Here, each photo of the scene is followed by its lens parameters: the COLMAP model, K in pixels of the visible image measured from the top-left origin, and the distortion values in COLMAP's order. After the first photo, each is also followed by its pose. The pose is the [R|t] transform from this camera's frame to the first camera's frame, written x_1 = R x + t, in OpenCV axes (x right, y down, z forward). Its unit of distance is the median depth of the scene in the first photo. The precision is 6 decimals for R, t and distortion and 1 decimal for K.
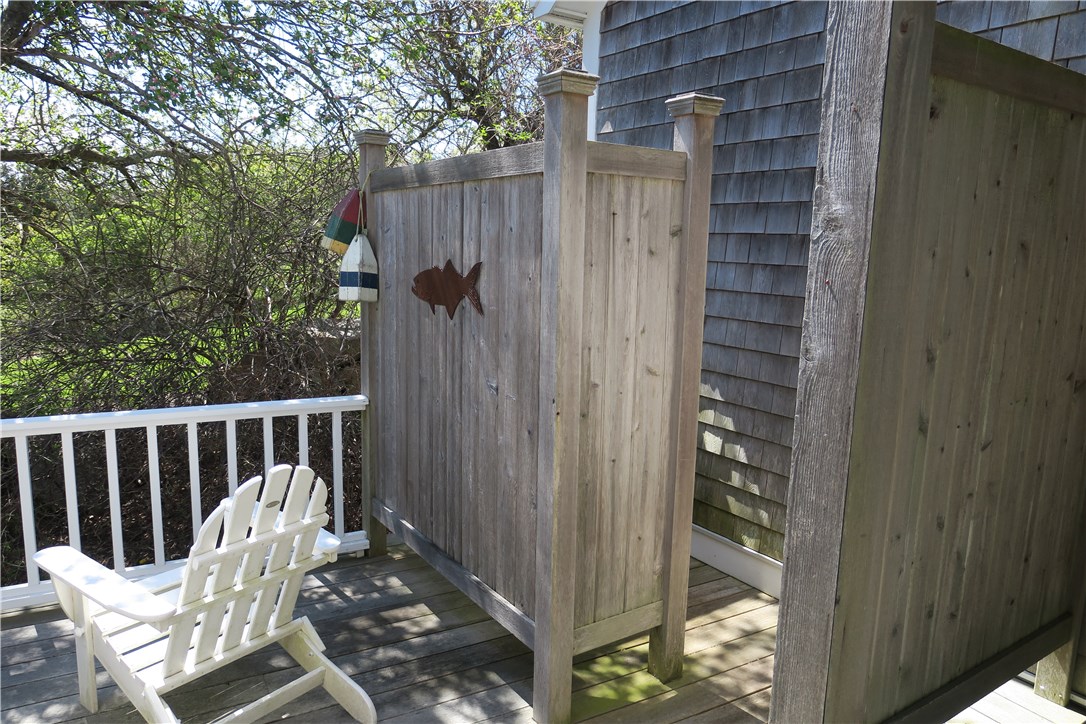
lens RADIAL K [[752.7, 0, 541.5], [0, 752.7, 365.6], [0, 0, 1]] dist [-0.004790, -0.001025]
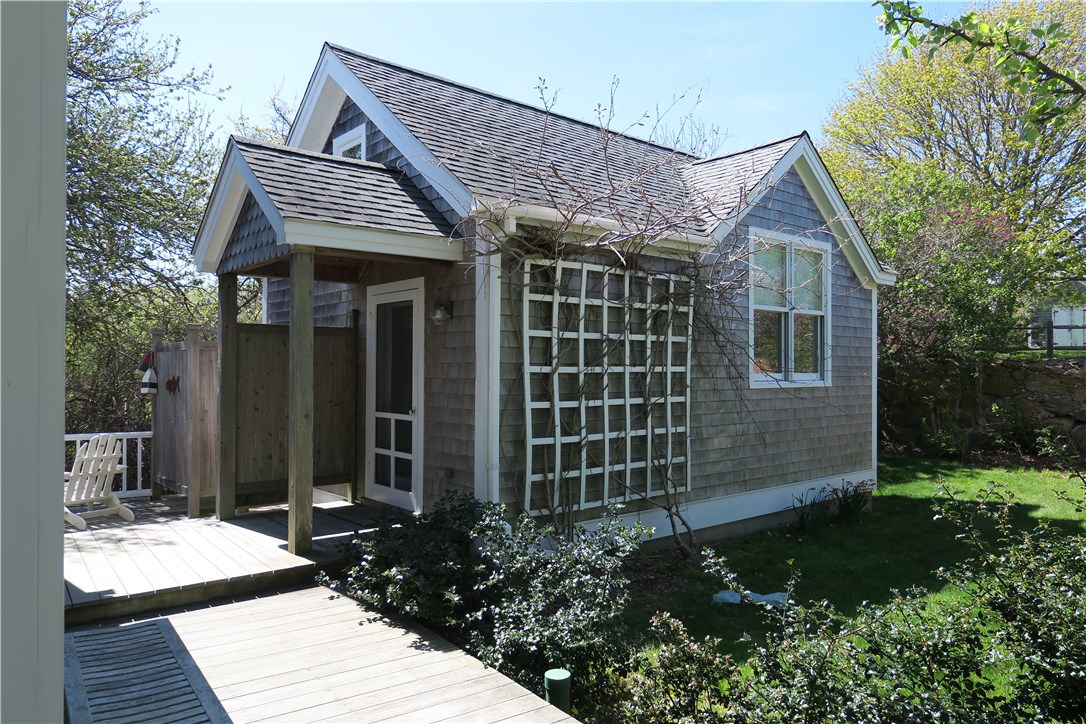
lens RADIAL K [[752.7, 0, 543.6], [0, 752.7, 363.2], [0, 0, 1]] dist [-0.004790, -0.001025]
pose [[0.992924, -0.021995, 0.116694, 0.847633], [0.041419, 0.985130, -0.166744, 0.315018], [-0.111291, 0.170398, 0.979070, -1.792383]]
